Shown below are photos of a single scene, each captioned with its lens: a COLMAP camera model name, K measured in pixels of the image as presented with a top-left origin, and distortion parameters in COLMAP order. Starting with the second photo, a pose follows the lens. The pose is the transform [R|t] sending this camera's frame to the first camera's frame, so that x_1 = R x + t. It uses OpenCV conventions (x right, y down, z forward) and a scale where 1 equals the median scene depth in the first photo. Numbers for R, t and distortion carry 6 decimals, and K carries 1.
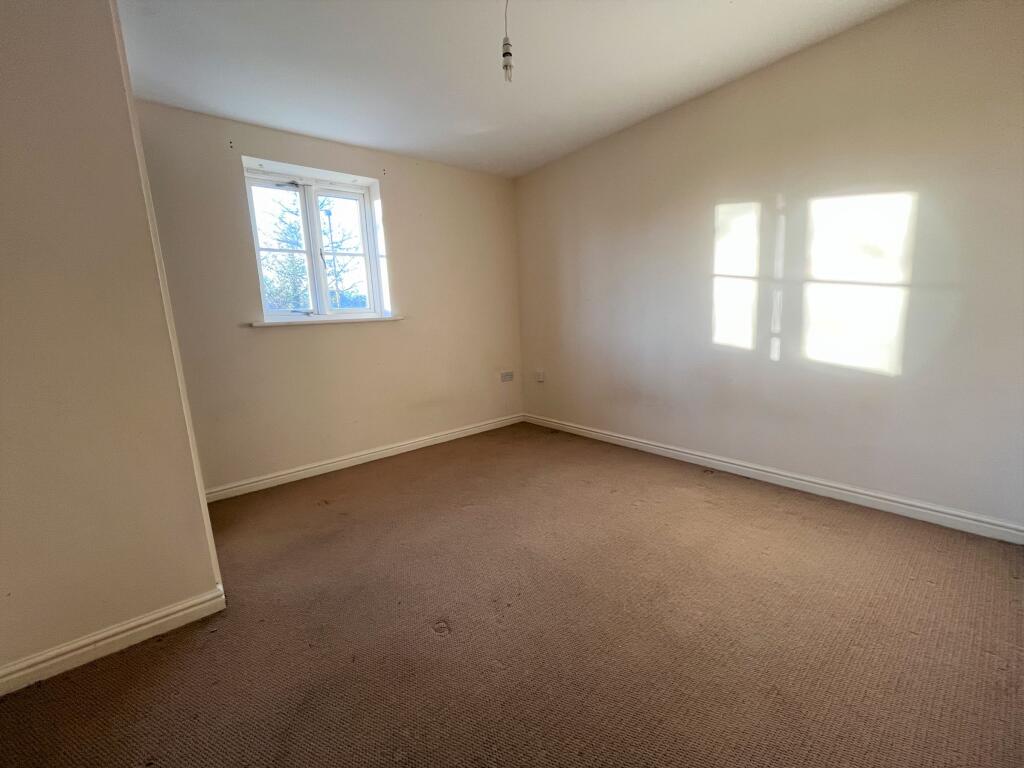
lens RADIAL K [[417.4, 0, 500.7], [0, 417.4, 383.4], [0, 0, 1]] dist [-0.001880, -0.000111]
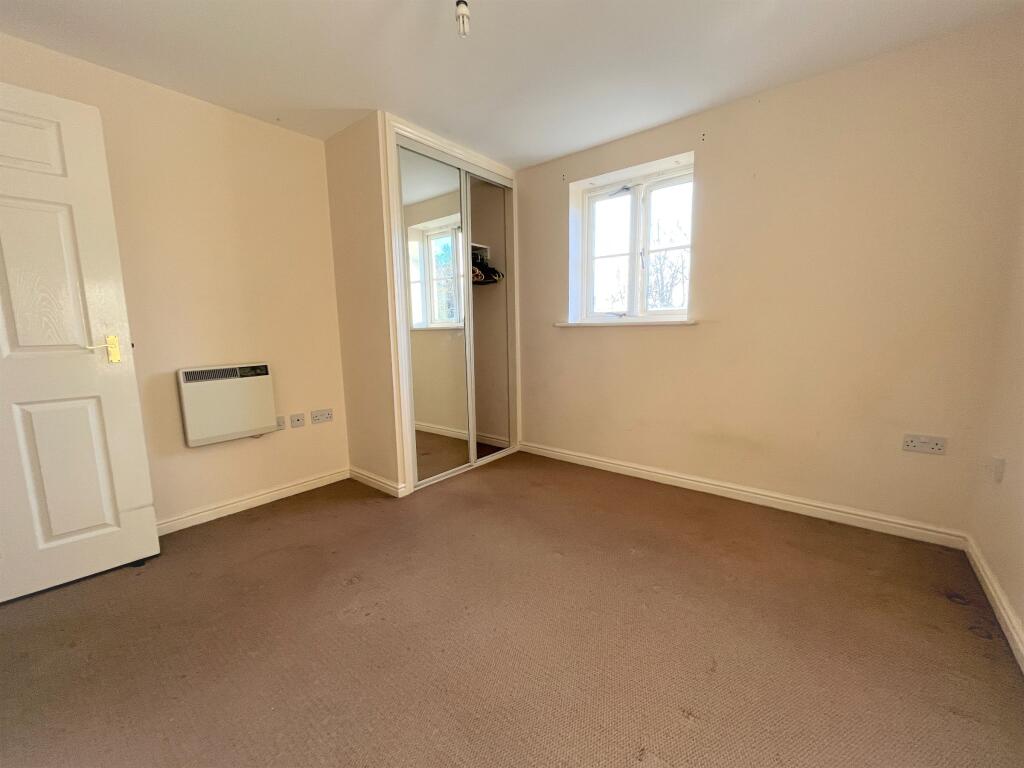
lens RADIAL K [[417.4, 0, 509.3], [0, 417.4, 384.8], [0, 0, 1]] dist [-0.001880, -0.000111]
pose [[0.193885, 0.186336, -0.963165, 0.498440], [-0.141508, 0.976840, 0.160496, -0.124761], [0.970765, 0.105177, 0.215763, 0.524816]]
